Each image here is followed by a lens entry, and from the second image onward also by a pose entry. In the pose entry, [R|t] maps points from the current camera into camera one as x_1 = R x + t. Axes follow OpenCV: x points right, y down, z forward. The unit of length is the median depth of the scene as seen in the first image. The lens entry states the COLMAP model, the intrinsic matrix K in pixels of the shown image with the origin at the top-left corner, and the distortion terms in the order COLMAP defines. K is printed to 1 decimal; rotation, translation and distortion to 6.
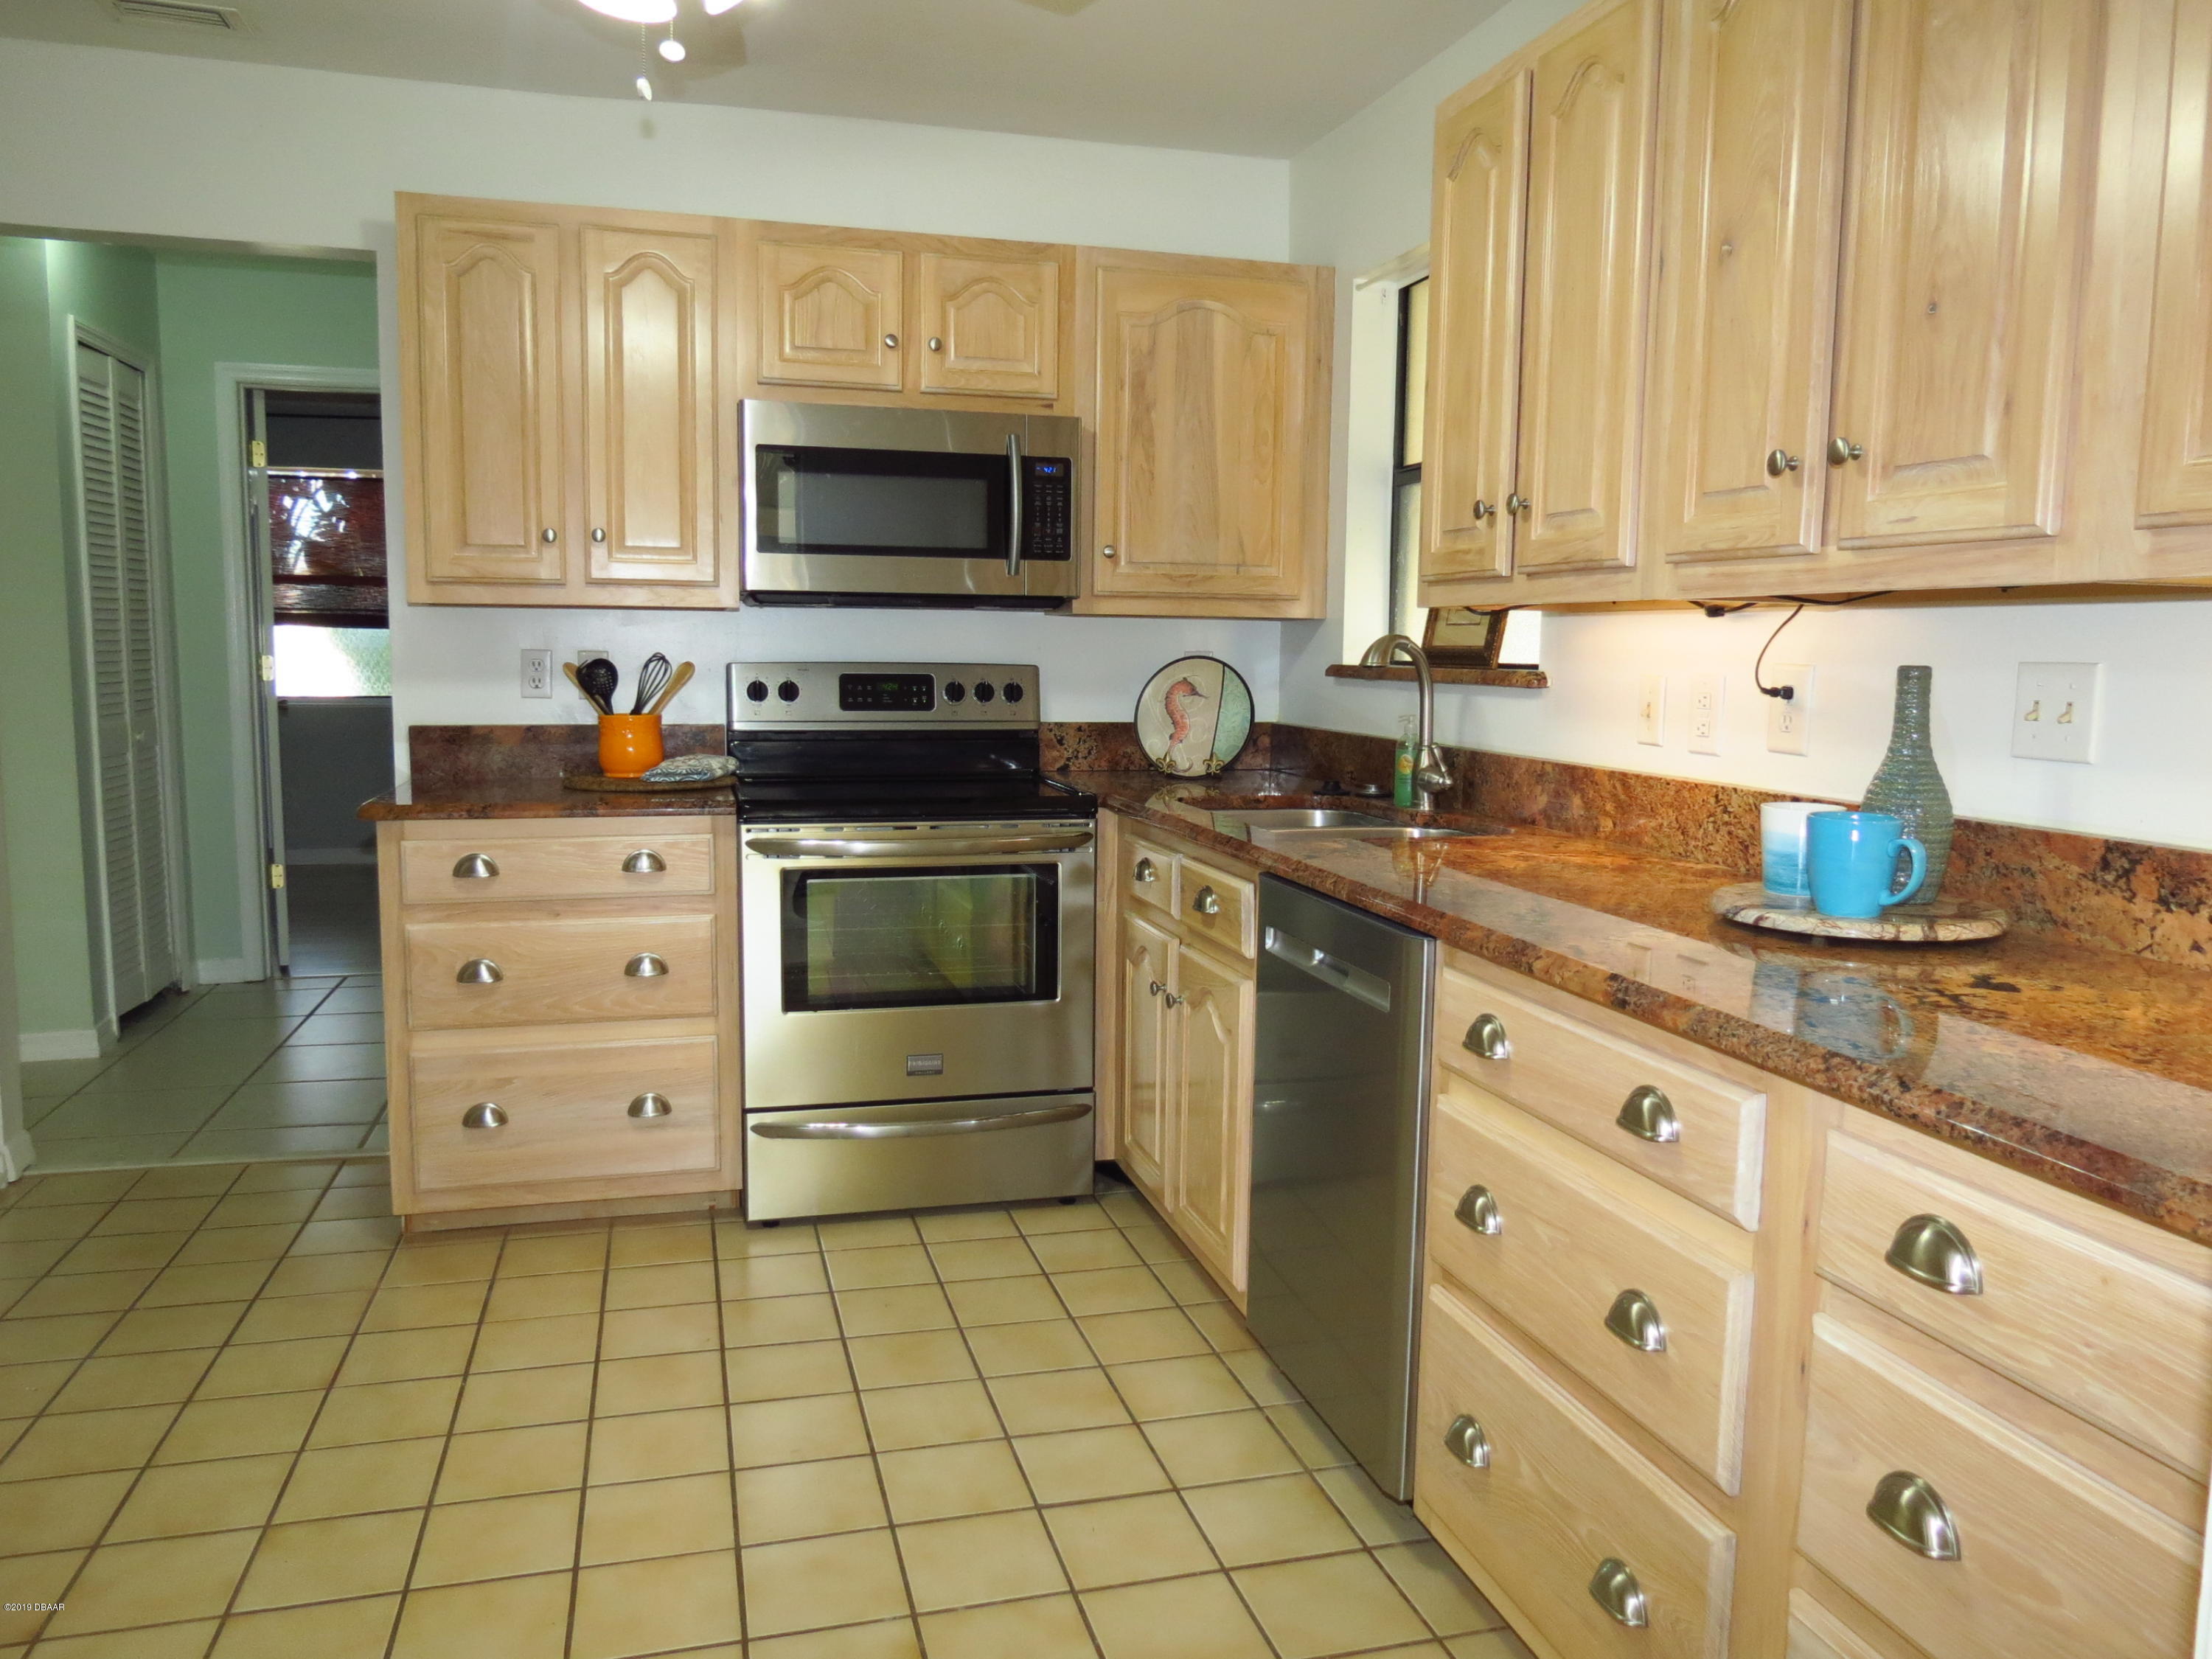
lens RADIAL K [[1571.0, 0, 1104.8], [0, 1571.0, 831.3], [0, 0, 1]] dist [-0.029694, 0.003502]
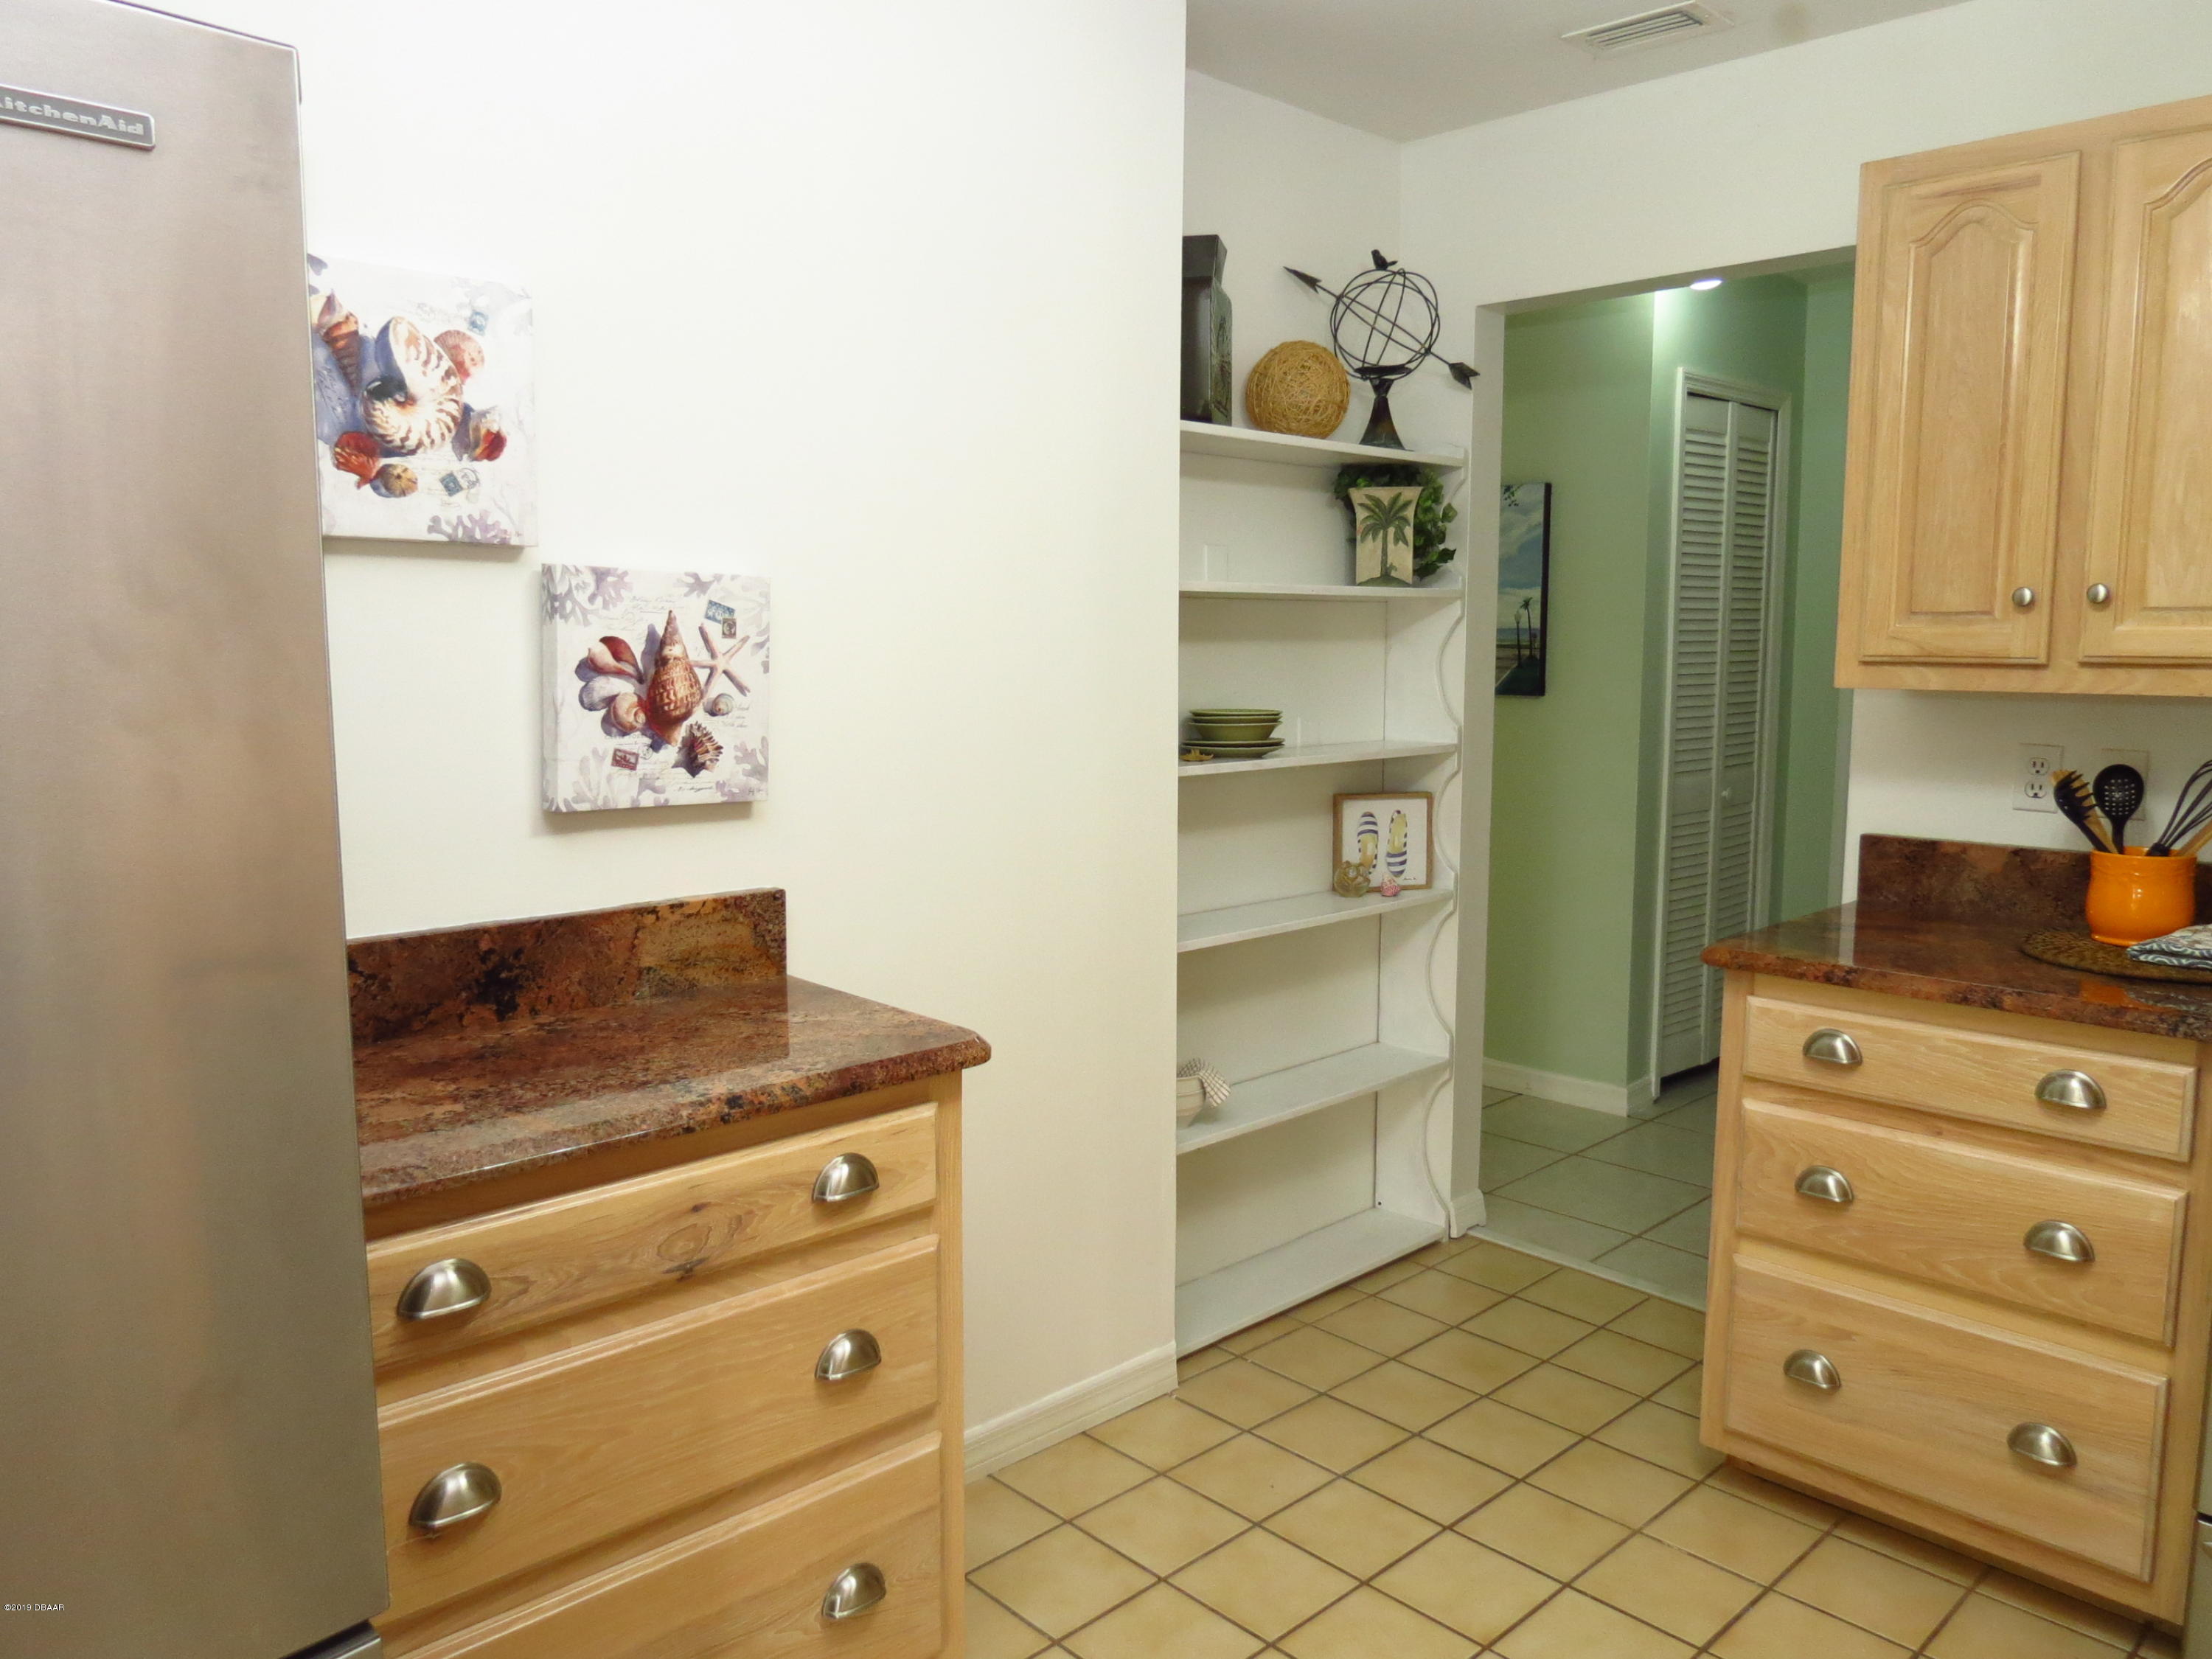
lens RADIAL K [[1571.0, 0, 1105.1], [0, 1571.0, 826.9], [0, 0, 1]] dist [-0.029694, 0.003502]
pose [[0.470848, 0.092181, -0.877385, 0.078136], [-0.096314, 0.993953, 0.052741, -0.083398], [0.876941, 0.059672, 0.476879, 0.307561]]
